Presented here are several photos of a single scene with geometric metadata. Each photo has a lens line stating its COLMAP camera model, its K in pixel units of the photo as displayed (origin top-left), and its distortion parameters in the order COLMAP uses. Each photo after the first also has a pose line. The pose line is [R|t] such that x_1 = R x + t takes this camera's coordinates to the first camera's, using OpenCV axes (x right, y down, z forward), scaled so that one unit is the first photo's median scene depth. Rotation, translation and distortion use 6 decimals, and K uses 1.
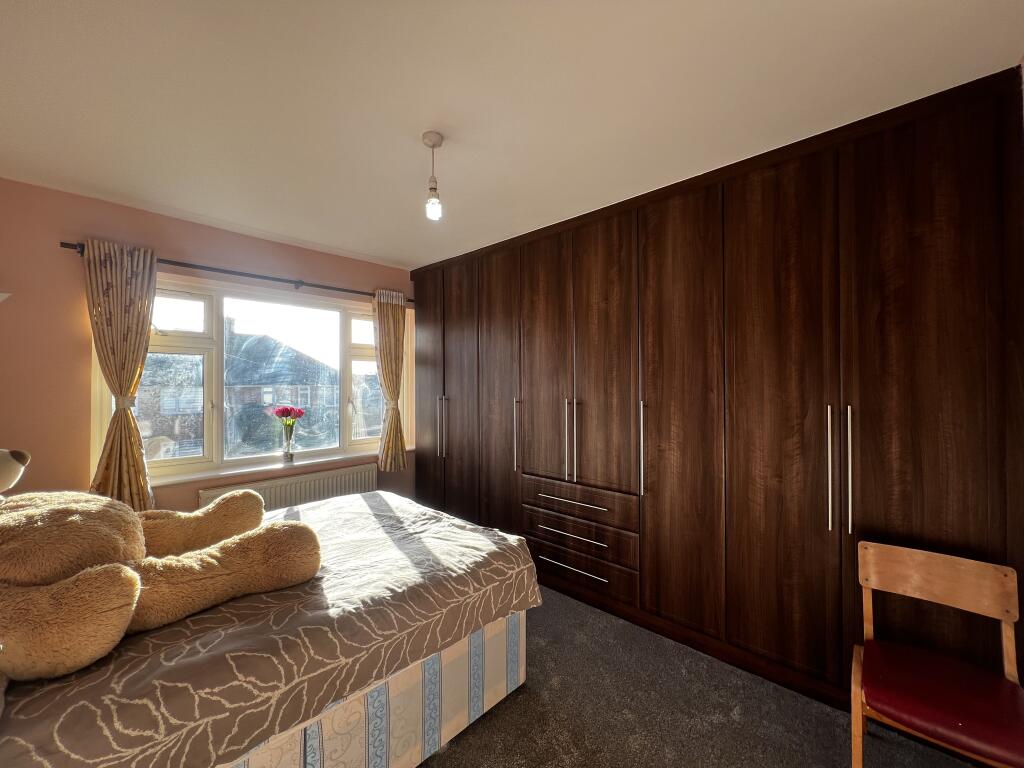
lens RADIAL K [[413.5, 0, 512.0], [0, 413.5, 384.0], [0, 0, 1]] dist [-0.000541, -0.000351]
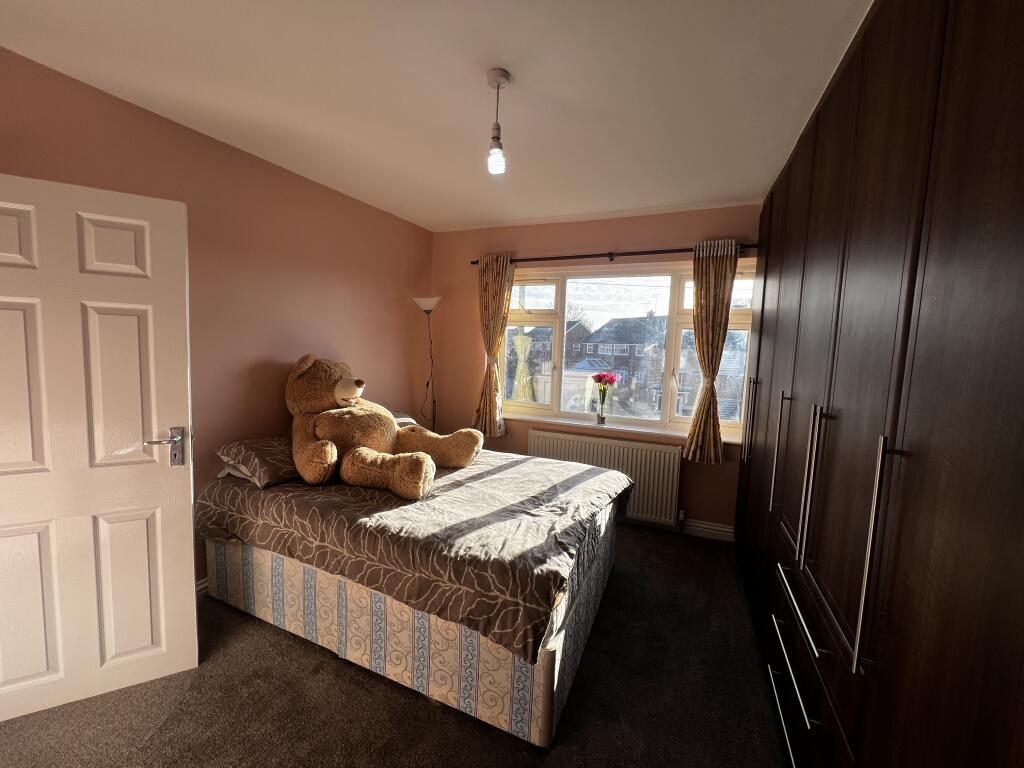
lens RADIAL K [[413.5, 0, 512.0], [0, 413.5, 384.0], [0, 0, 1]] dist [-0.000541, -0.000351]
pose [[0.332548, 0.109955, -0.936655, 0.589749], [-0.032937, 0.993928, 0.104984, -0.035266], [0.942511, -0.004062, 0.334150, 0.612630]]
